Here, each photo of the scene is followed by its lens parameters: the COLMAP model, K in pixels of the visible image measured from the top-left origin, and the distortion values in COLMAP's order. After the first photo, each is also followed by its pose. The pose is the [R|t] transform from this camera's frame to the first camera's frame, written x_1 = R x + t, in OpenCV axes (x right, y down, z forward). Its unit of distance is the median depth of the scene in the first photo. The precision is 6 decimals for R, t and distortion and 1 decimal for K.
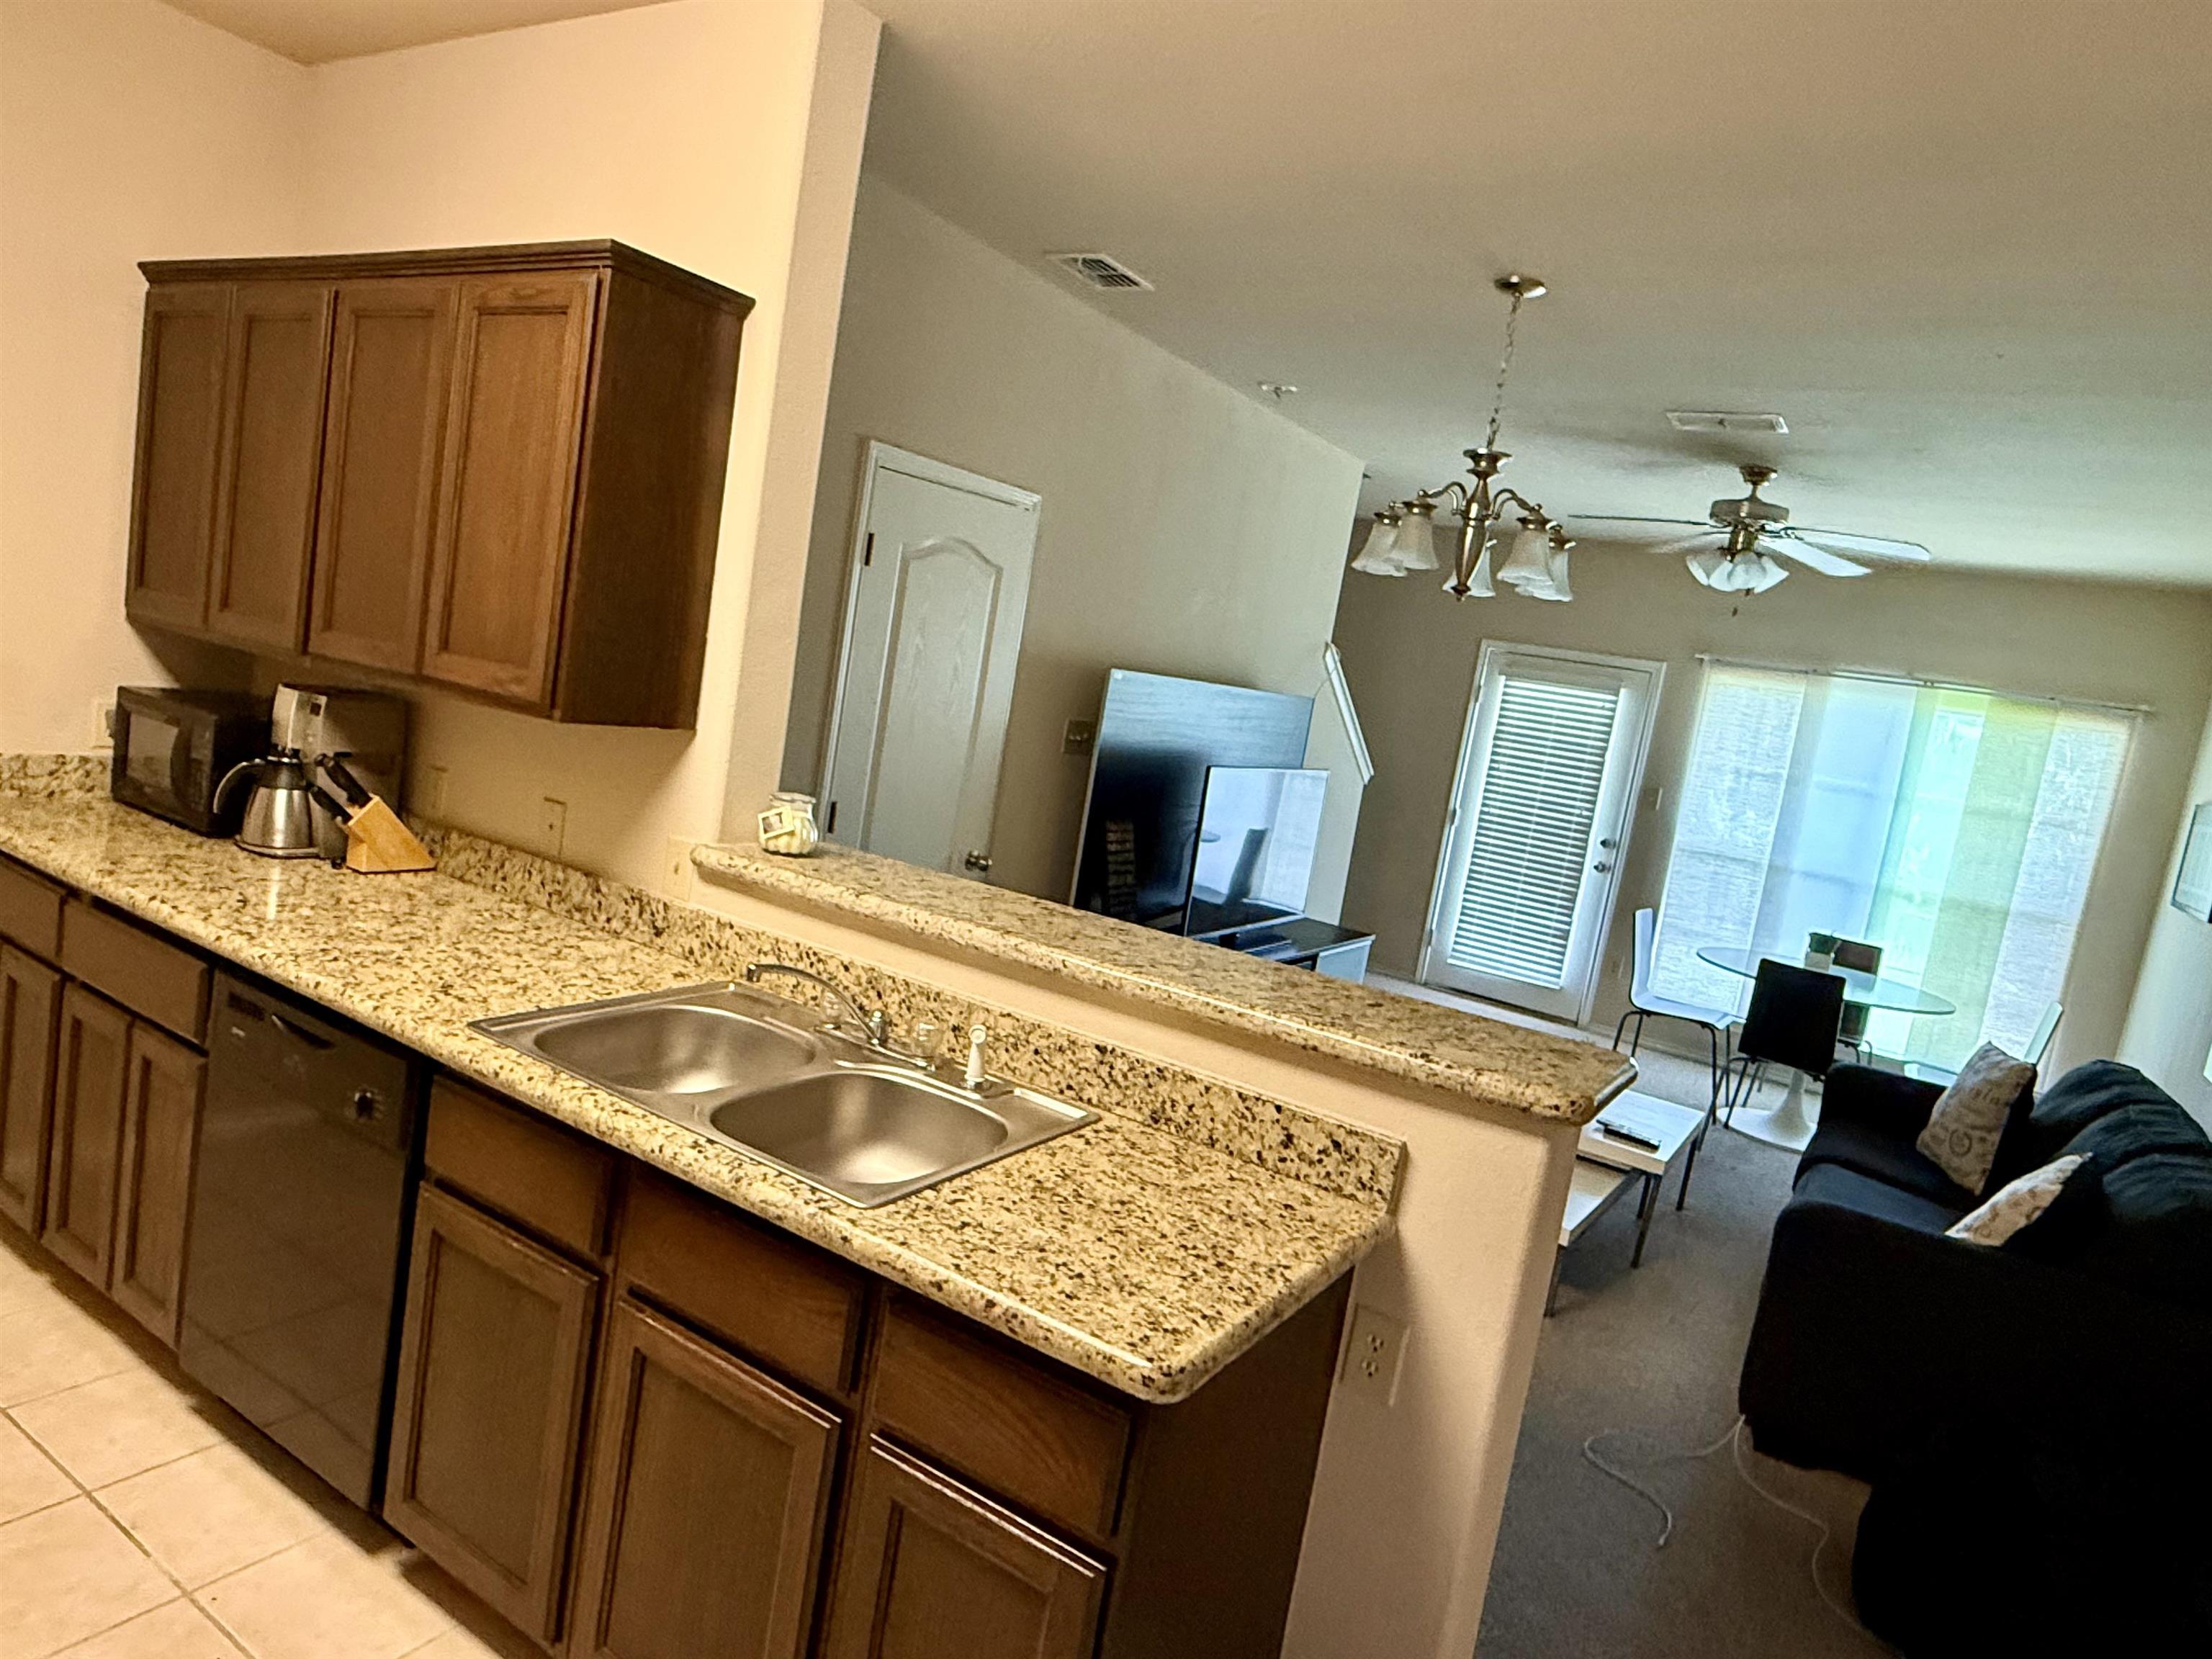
lens RADIAL K [[1359.1, 0, 1106.0], [0, 1359.1, 829.5], [0, 0, 1]] dist [-0.000641, -0.000017]
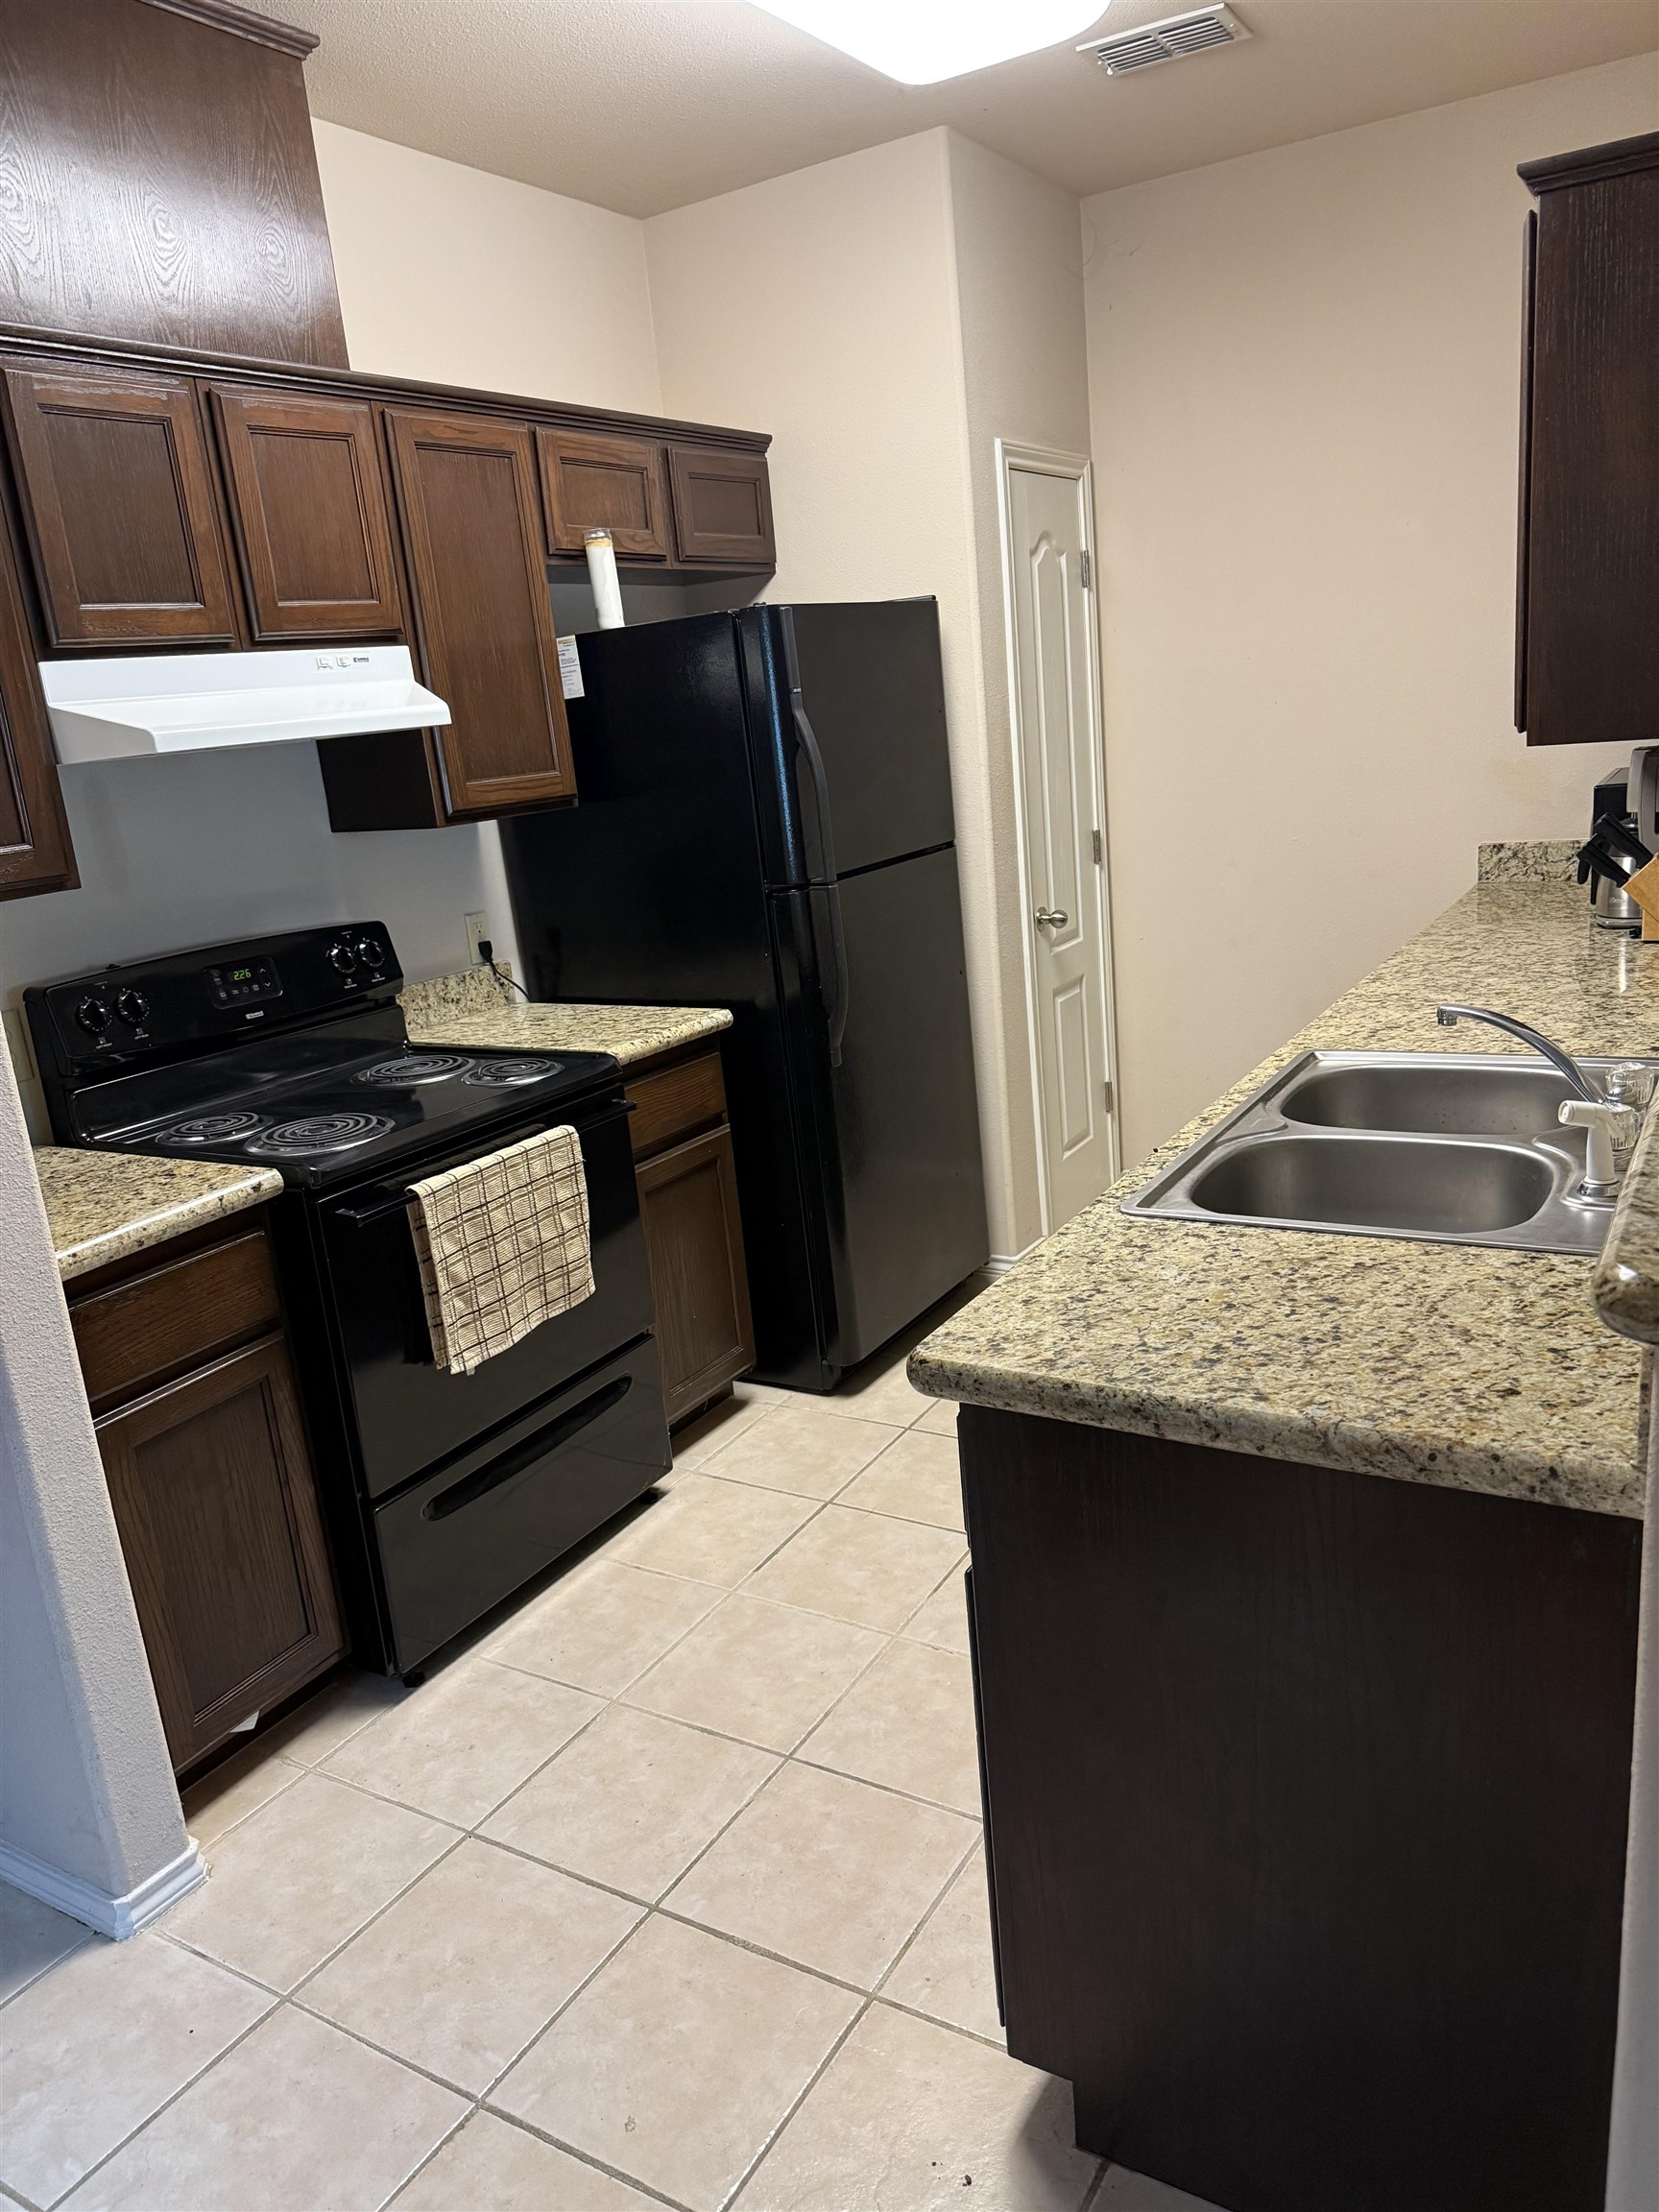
lens RADIAL K [[1572.3, 0, 829.5], [0, 1572.3, 1106.0], [0, 0, 1]] dist [0.002415, 0.000722]
pose [[0.006049, 0.094530, -0.995504, 0.821354], [-0.023304, 0.995265, 0.094366, 0.084514], [0.999710, 0.022628, 0.008224, 0.665825]]
